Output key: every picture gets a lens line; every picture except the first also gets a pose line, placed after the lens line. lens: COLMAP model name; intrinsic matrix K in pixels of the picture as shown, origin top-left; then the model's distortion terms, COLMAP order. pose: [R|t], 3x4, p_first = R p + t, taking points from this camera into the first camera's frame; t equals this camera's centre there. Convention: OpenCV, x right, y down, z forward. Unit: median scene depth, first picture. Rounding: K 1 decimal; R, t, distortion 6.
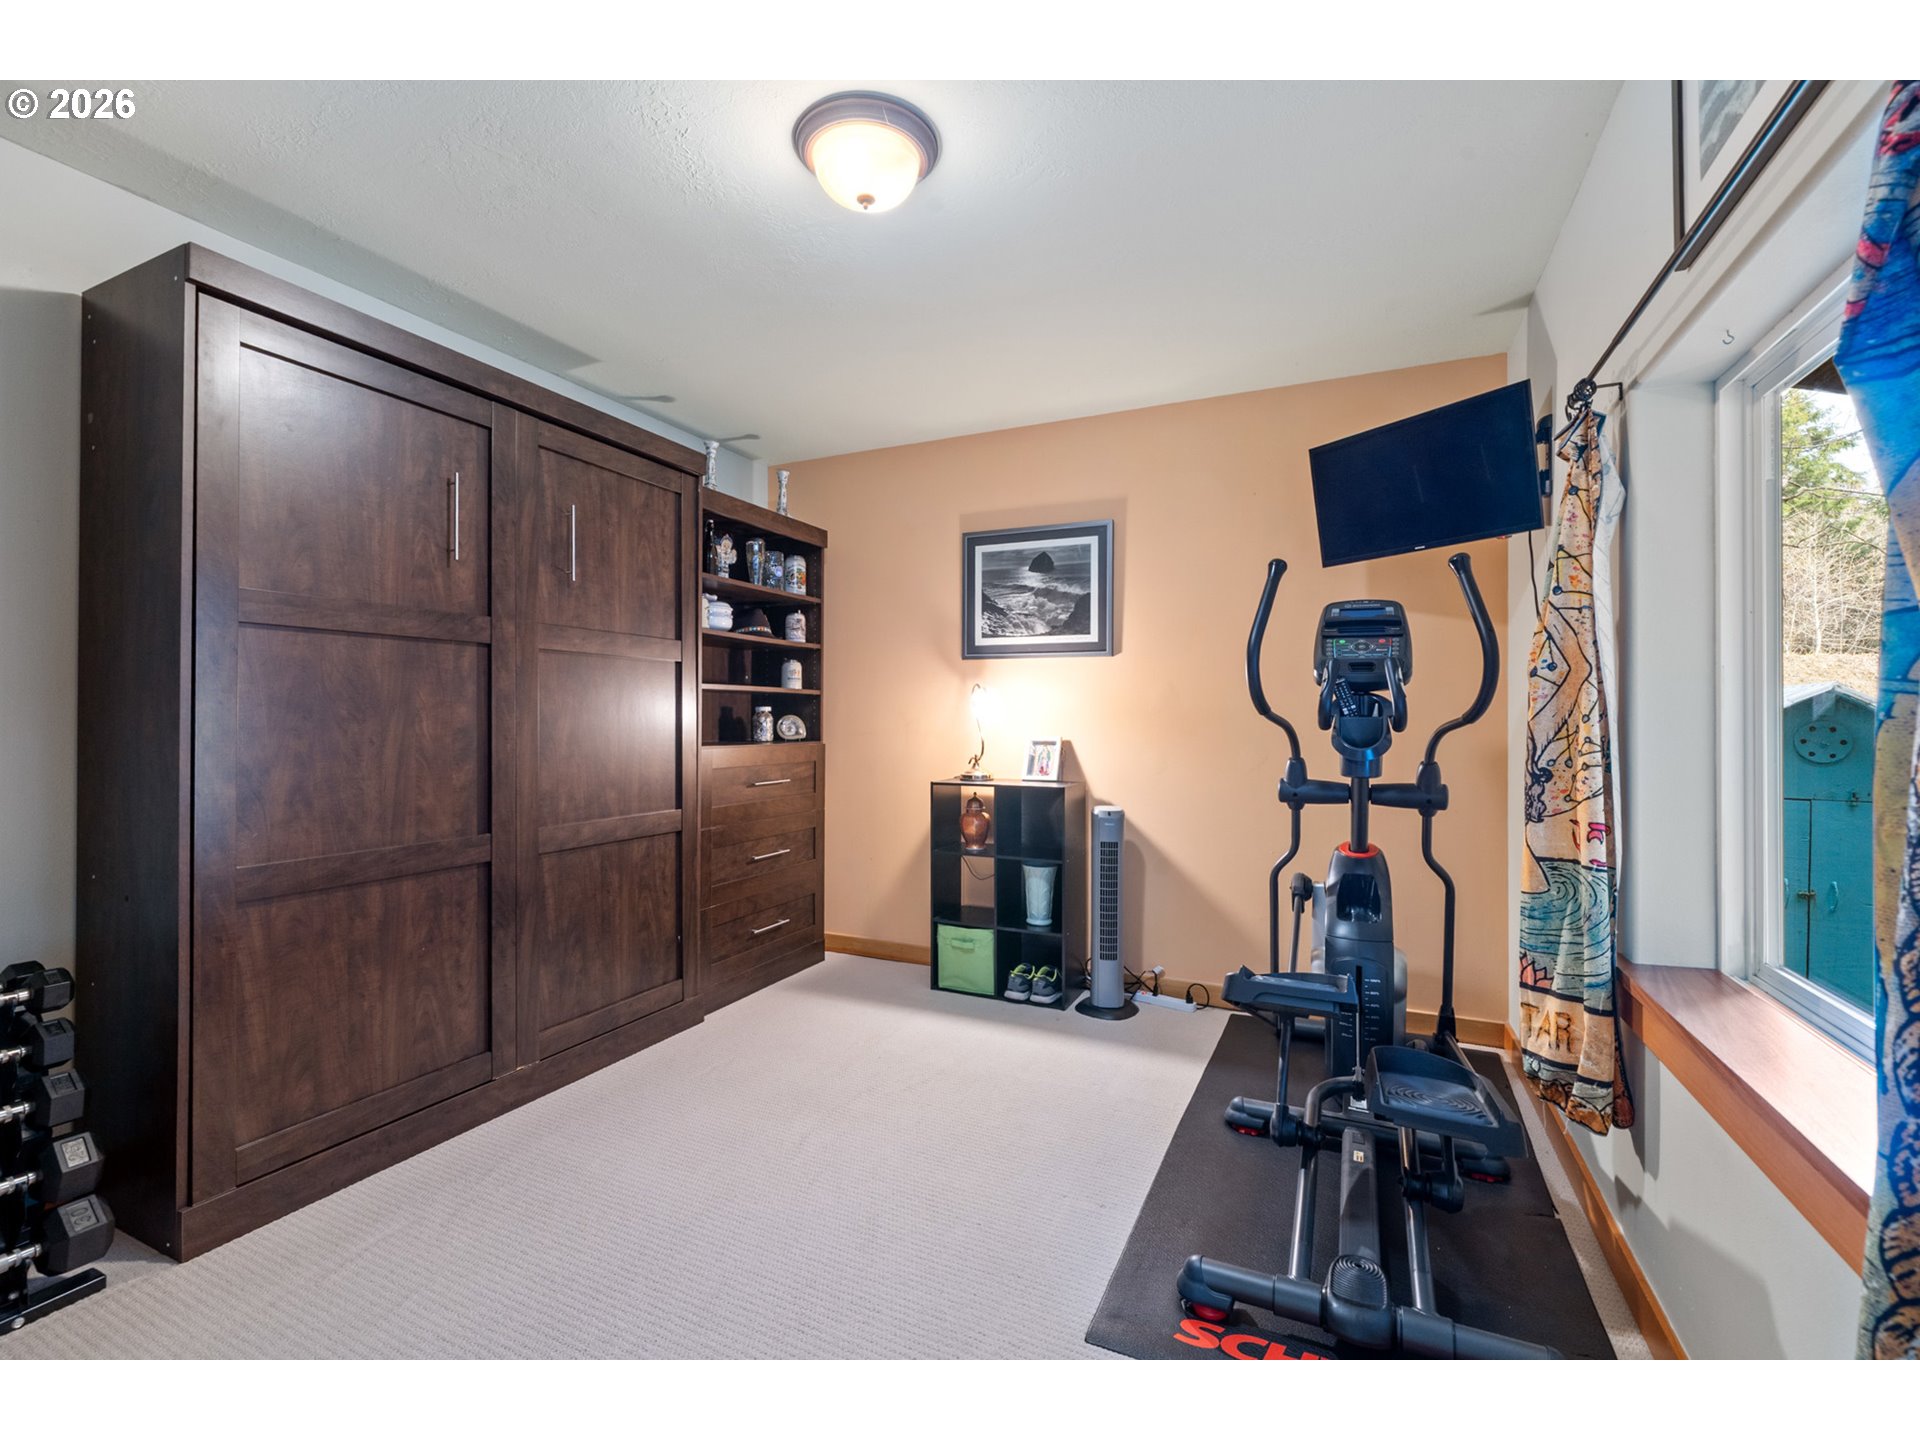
lens RADIAL K [[833.8, 0, 958.8], [0, 833.8, 712.9], [0, 0, 1]] dist [-0.001708, -0.000189]
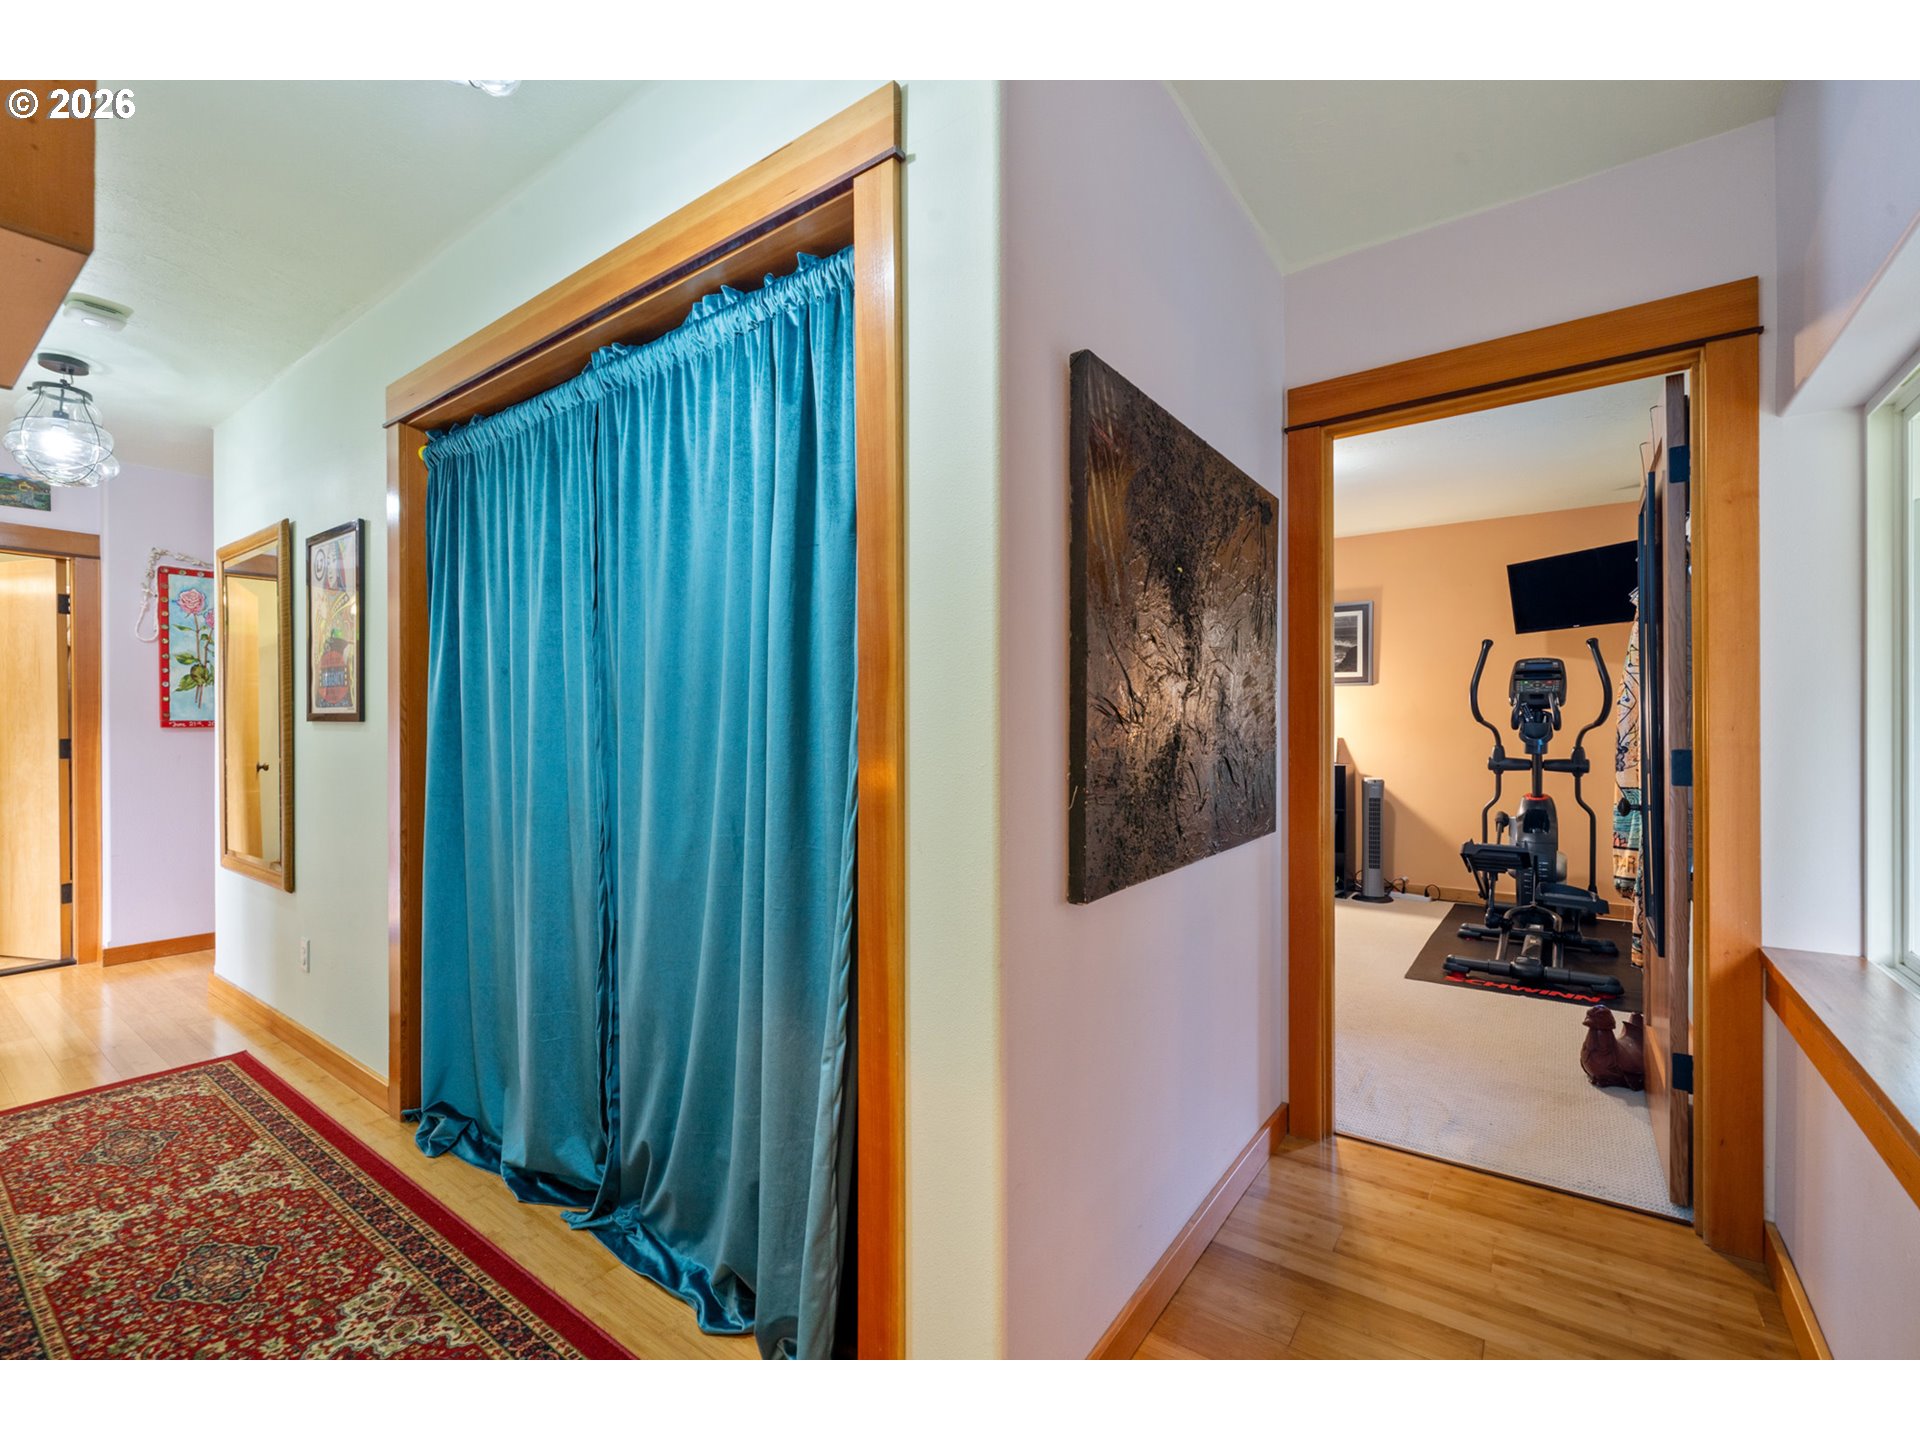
lens RADIAL K [[830.9, 0, 963.1], [0, 830.9, 729.1], [0, 0, 1]] dist [0.001341, 0.000555]
pose [[0.982349, -0.005496, -0.186978, -0.415371], [0.007835, 0.999900, 0.011772, -0.012702], [0.186894, -0.013029, 0.982294, -1.029346]]
